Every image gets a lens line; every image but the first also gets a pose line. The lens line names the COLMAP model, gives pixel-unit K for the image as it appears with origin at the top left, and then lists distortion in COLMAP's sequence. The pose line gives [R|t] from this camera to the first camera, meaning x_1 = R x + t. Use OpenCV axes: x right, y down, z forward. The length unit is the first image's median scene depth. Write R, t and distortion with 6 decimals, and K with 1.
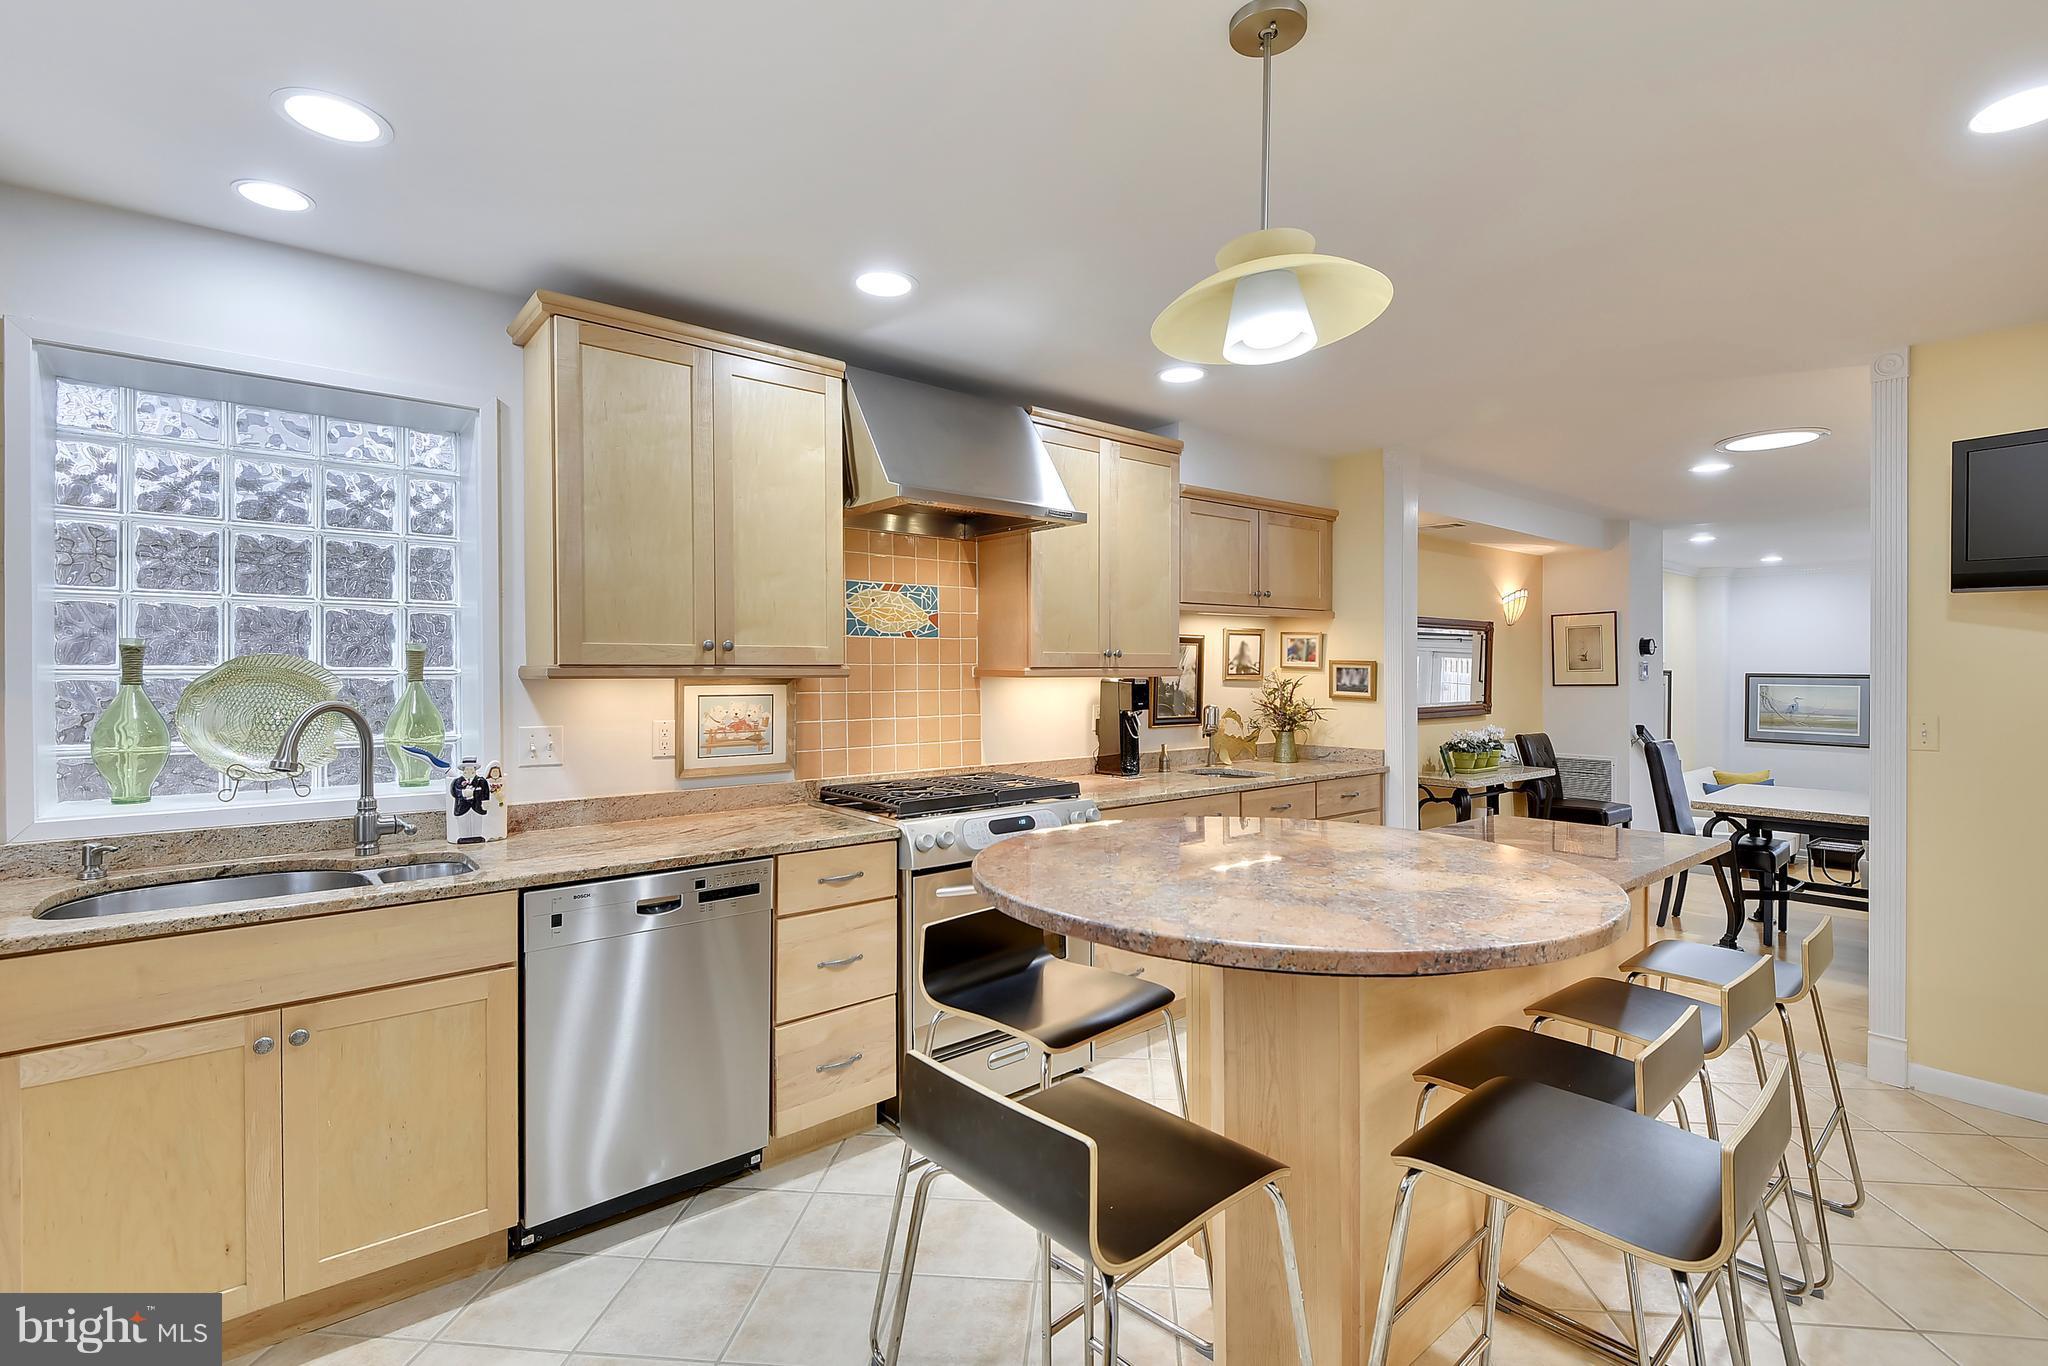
lens RADIAL K [[941.3, 0, 1038.9], [0, 941.3, 678.7], [0, 0, 1]] dist [0.001581, -0.000201]
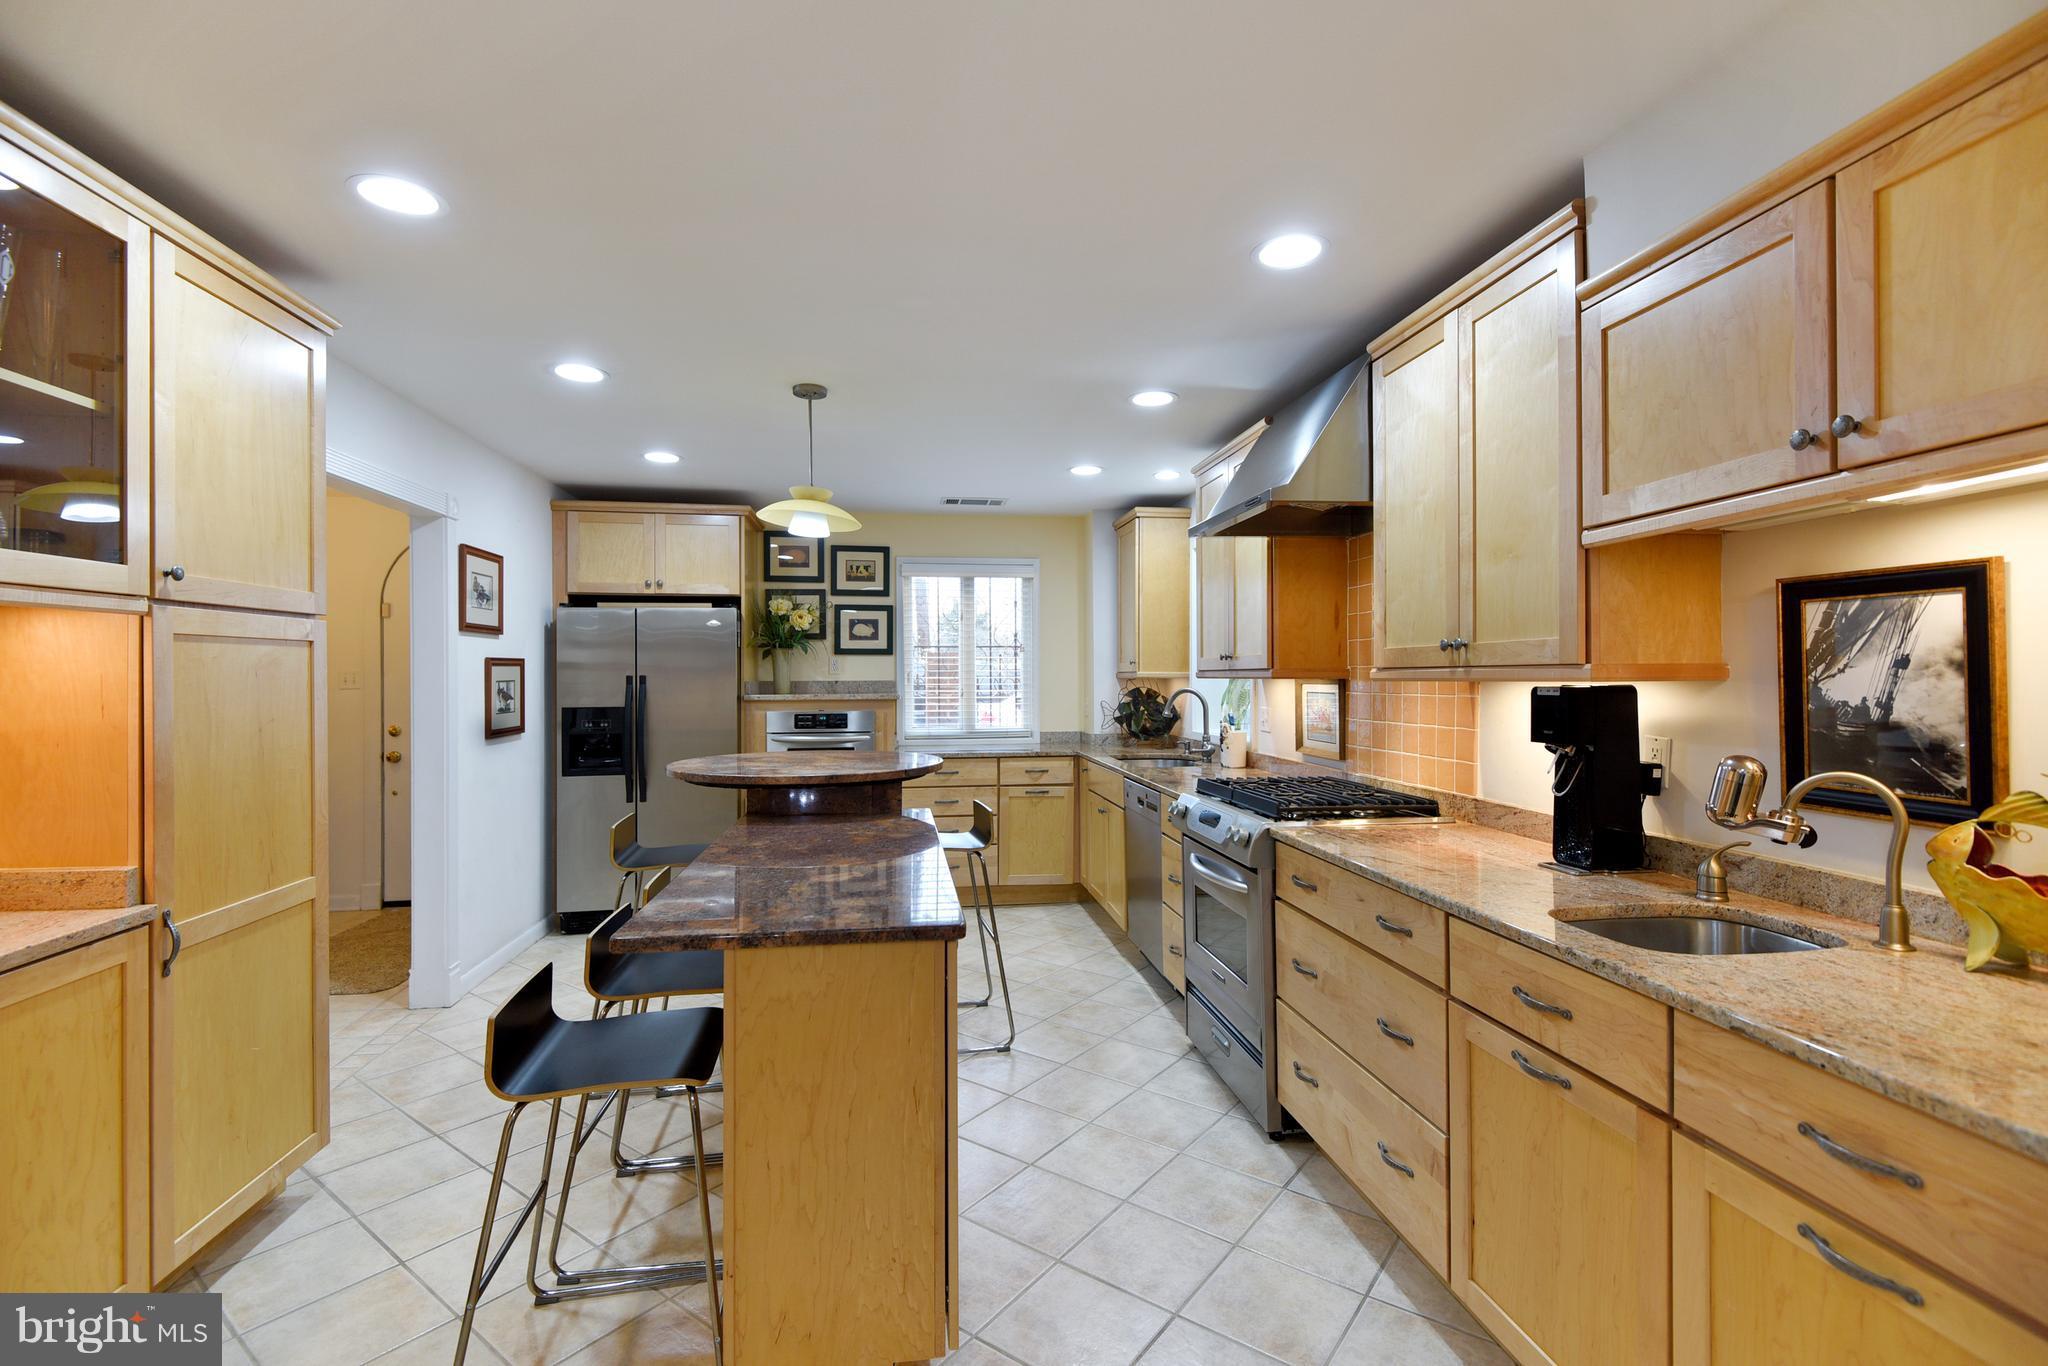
lens RADIAL K [[941.3, 0, 1038.9], [0, 941.3, 678.7], [0, 0, 1]] dist [0.001581, -0.000201]
pose [[-0.532853, 0.003605, -0.846200, 0.876753], [-0.003015, 0.999976, 0.006158, -0.007264], [0.846202, 0.005833, -0.532830, 1.262369]]
